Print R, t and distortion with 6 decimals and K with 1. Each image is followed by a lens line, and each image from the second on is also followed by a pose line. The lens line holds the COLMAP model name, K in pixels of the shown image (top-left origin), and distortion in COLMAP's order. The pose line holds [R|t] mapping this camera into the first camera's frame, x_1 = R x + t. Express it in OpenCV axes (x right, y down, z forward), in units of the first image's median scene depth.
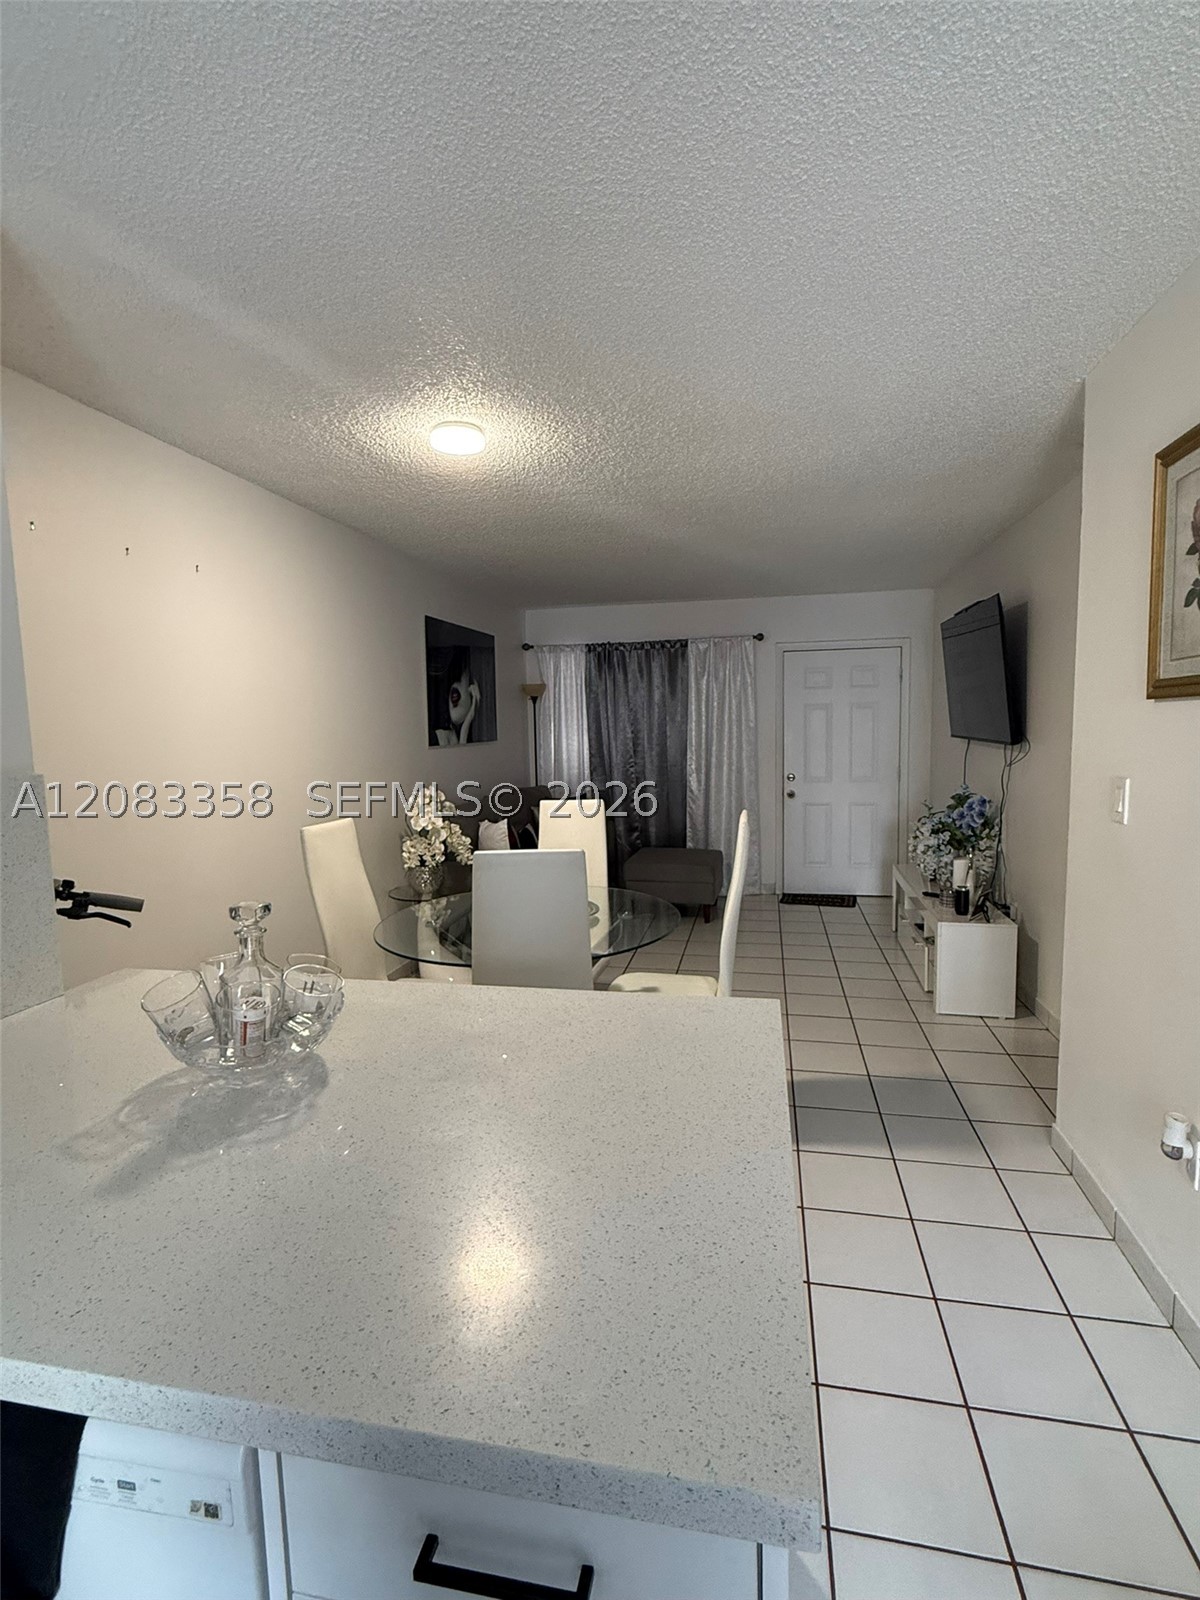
lens RADIAL K [[757.6, 0, 600.9], [0, 757.6, 801.9], [0, 0, 1]] dist [0.000478, 0.000083]
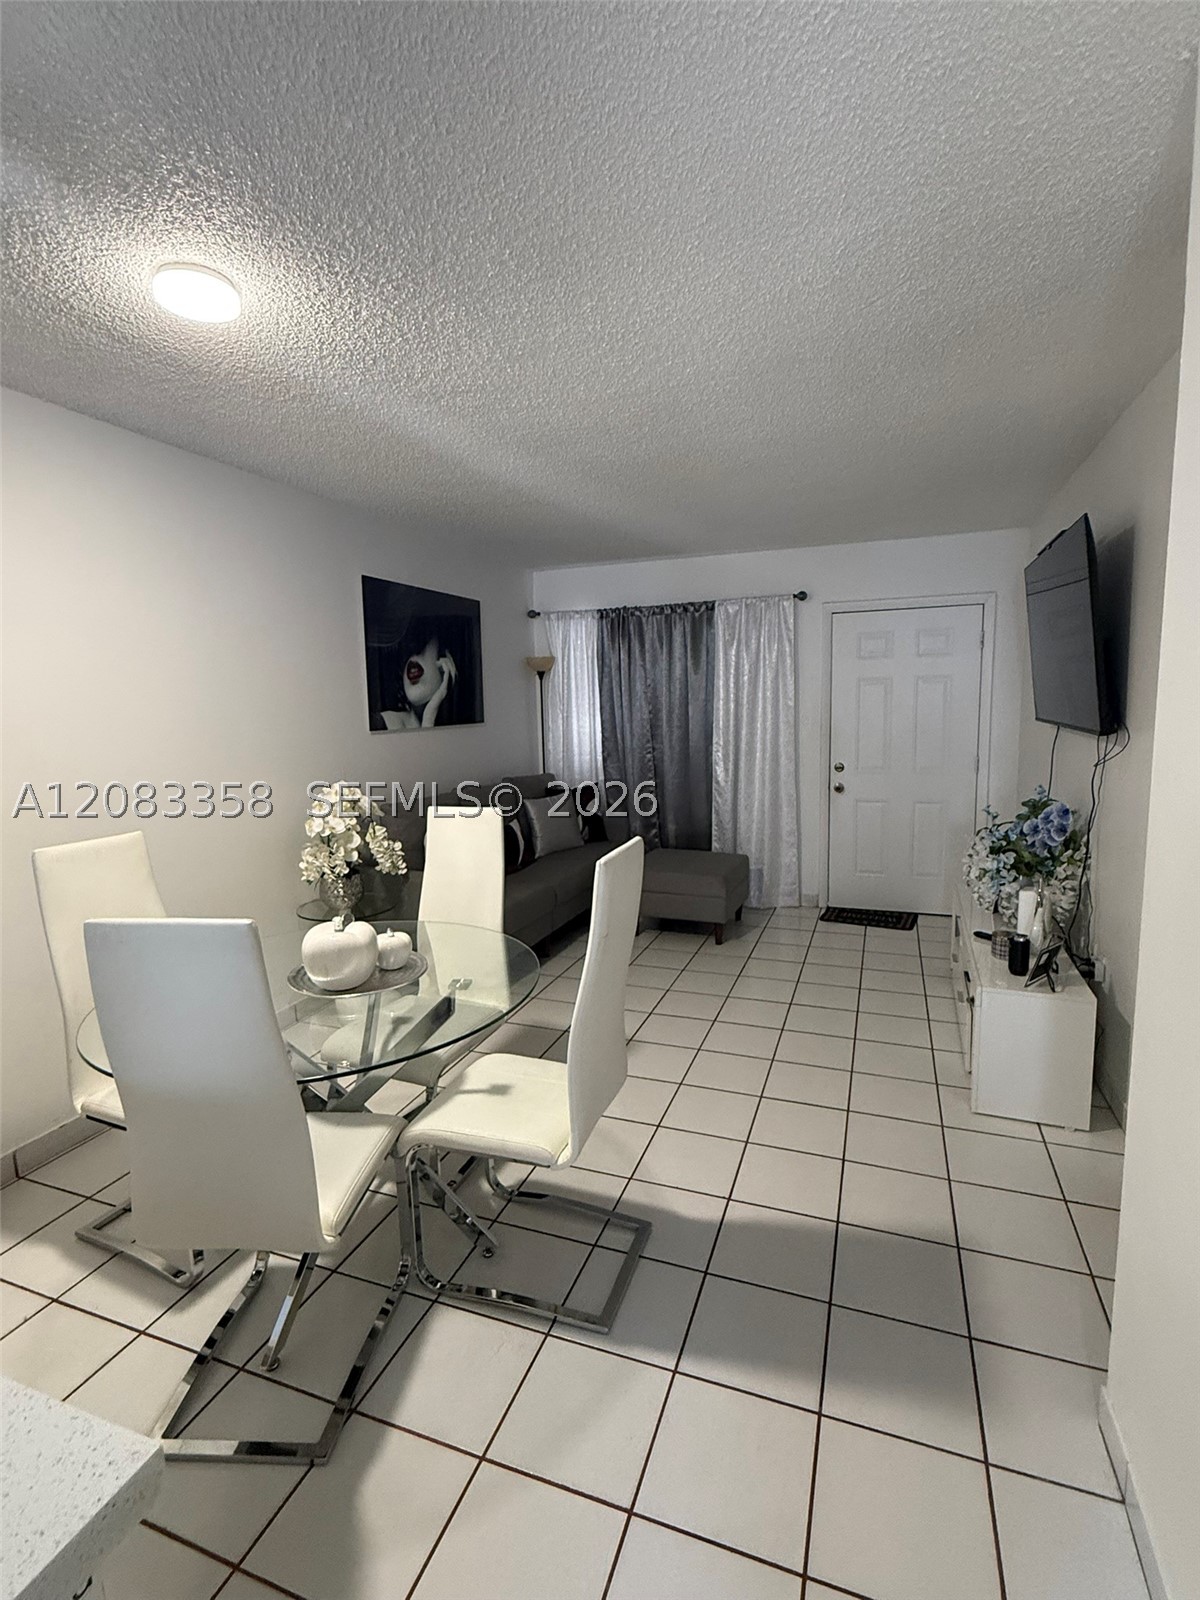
lens RADIAL K [[757.6, 0, 599.8], [0, 757.6, 801.3], [0, 0, 1]] dist [0.000478, 0.000083]
pose [[0.988982, 0.016864, -0.147071, 0.130768], [-0.012176, 0.999390, 0.032721, -0.022019], [0.147533, -0.030570, 0.988585, 0.167331]]
